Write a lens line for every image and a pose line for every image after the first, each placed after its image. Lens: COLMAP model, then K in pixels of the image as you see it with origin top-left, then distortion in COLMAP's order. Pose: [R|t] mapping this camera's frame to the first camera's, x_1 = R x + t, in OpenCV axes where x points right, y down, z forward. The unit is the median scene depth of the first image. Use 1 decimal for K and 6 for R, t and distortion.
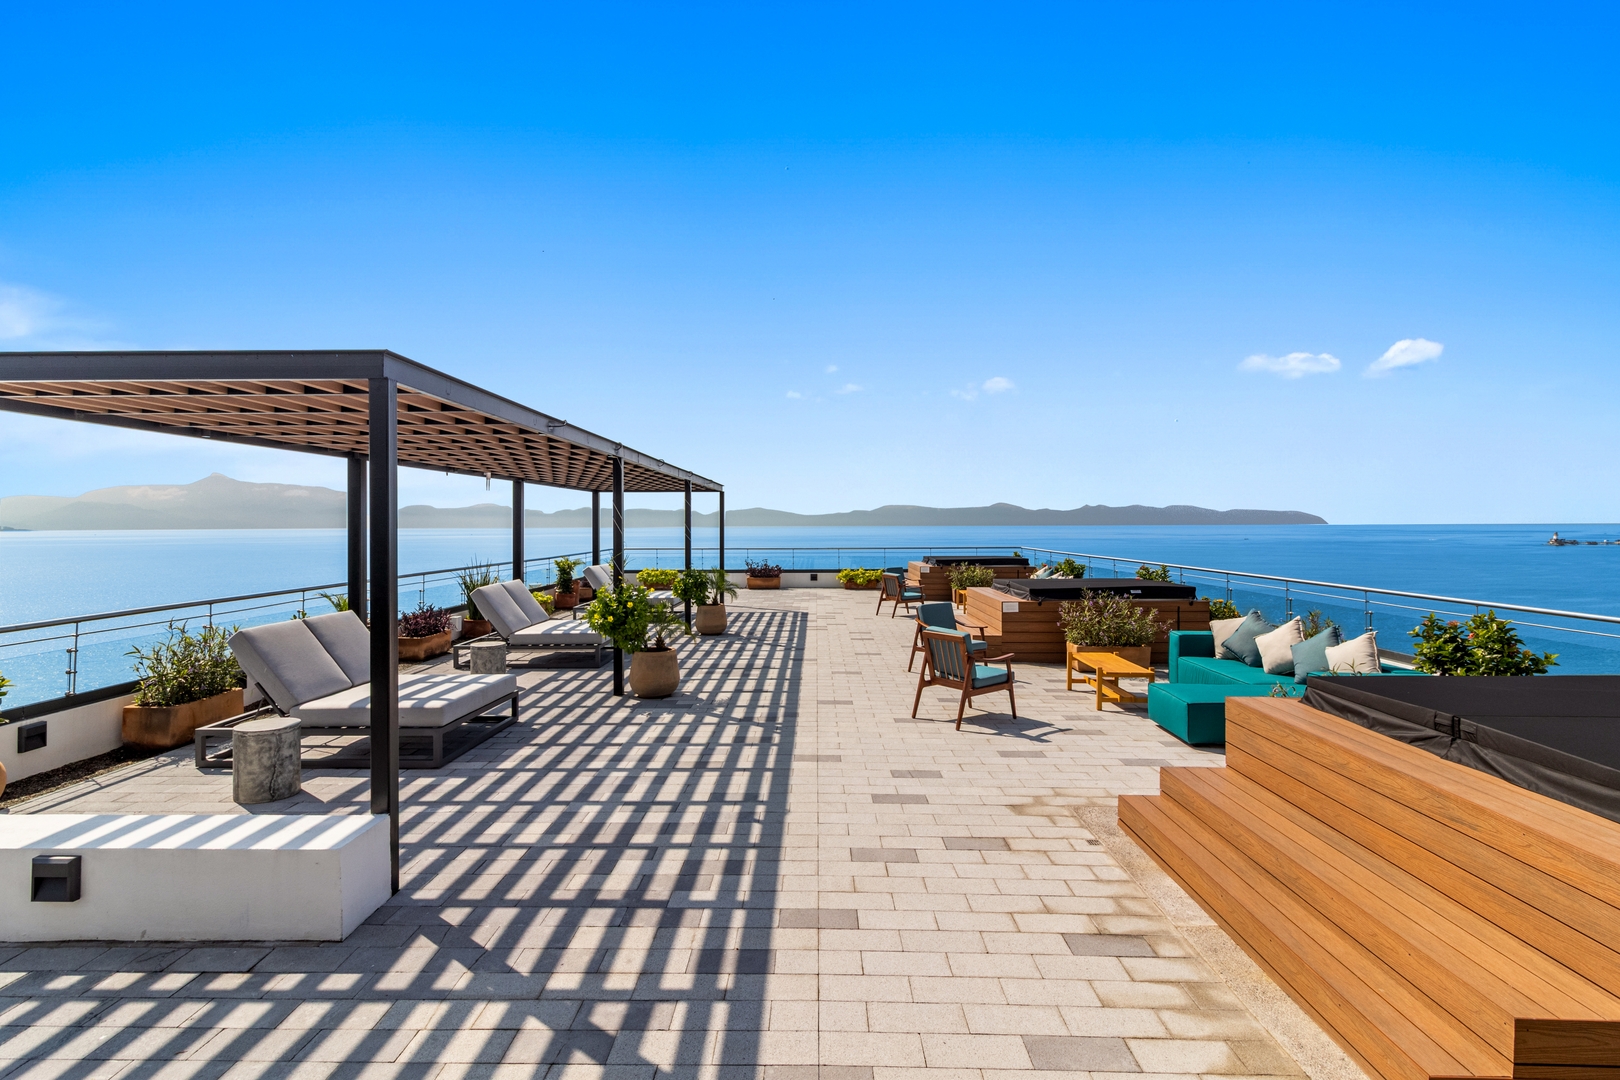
lens RADIAL K [[817.1, 0, 810.0], [0, 817.1, 540.0], [0, 0, 1]] dist [-0.003646, -0.000796]
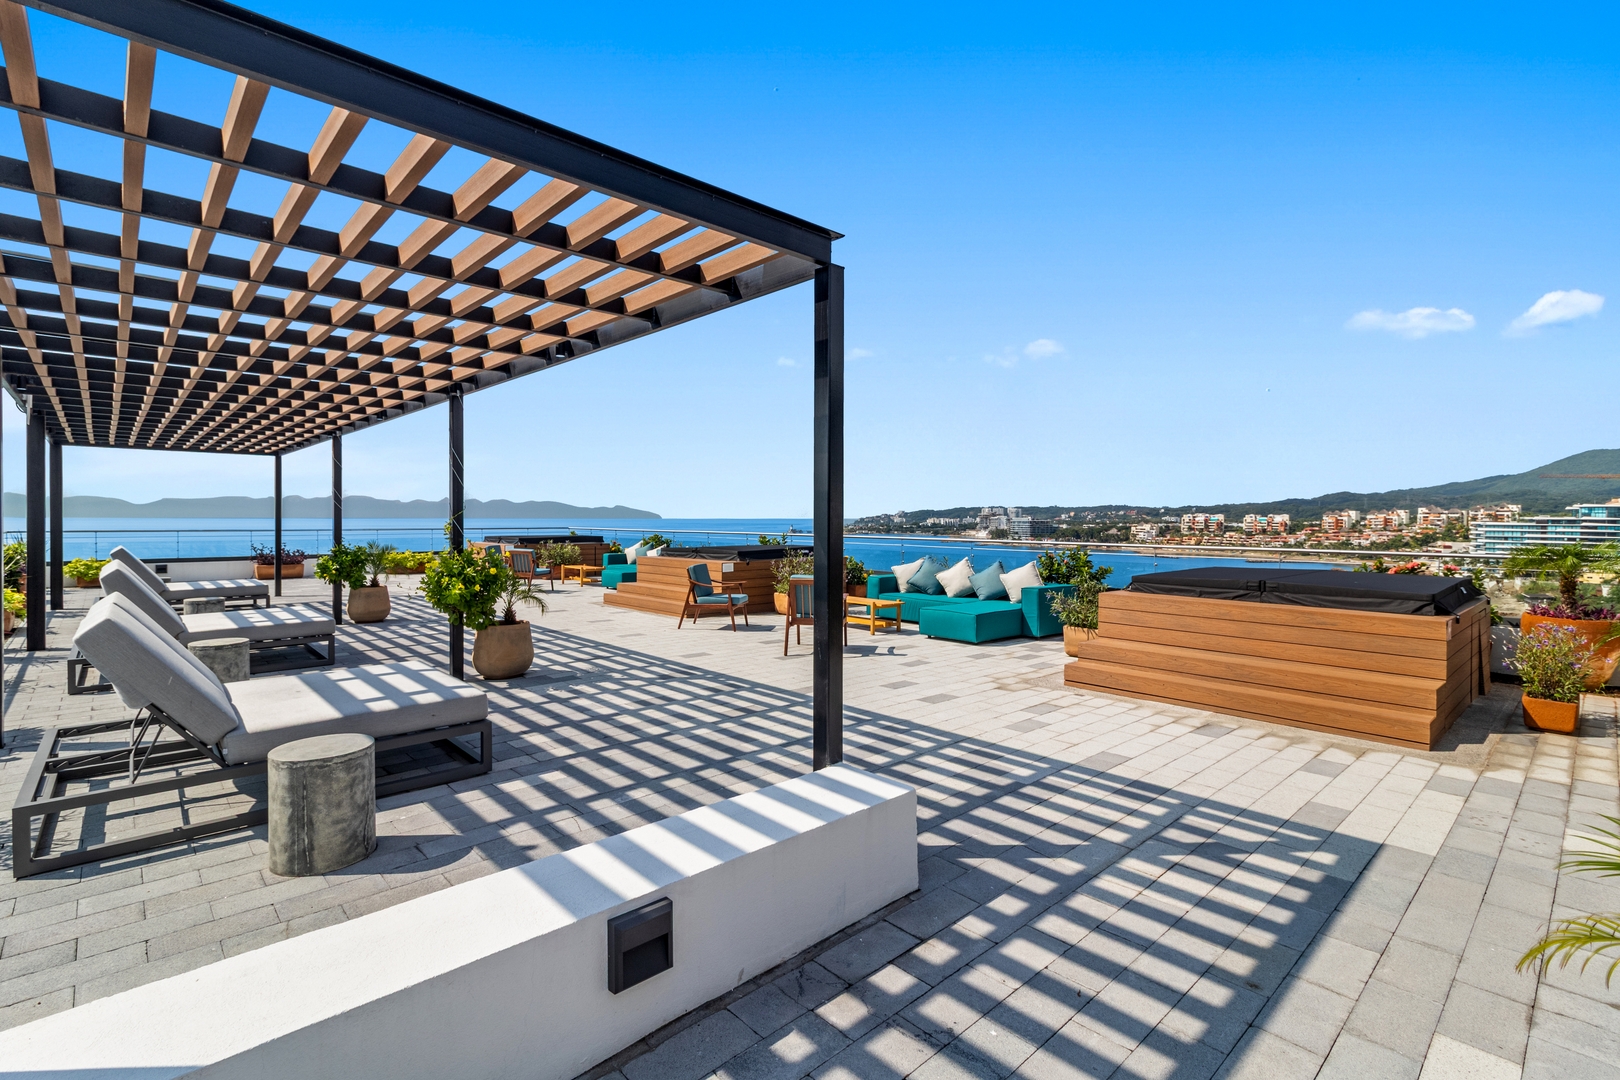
lens RADIAL K [[750.0, 0, 810.0], [0, 750.0, 540.0], [0, 0, 1]] dist [0.002904, 0.000353]
pose [[0.722275, -0.016108, 0.691418, -1.047143], [0.008822, 0.999862, 0.014077, 0.077768], [-0.691549, -0.004068, 0.722318, 0.409672]]
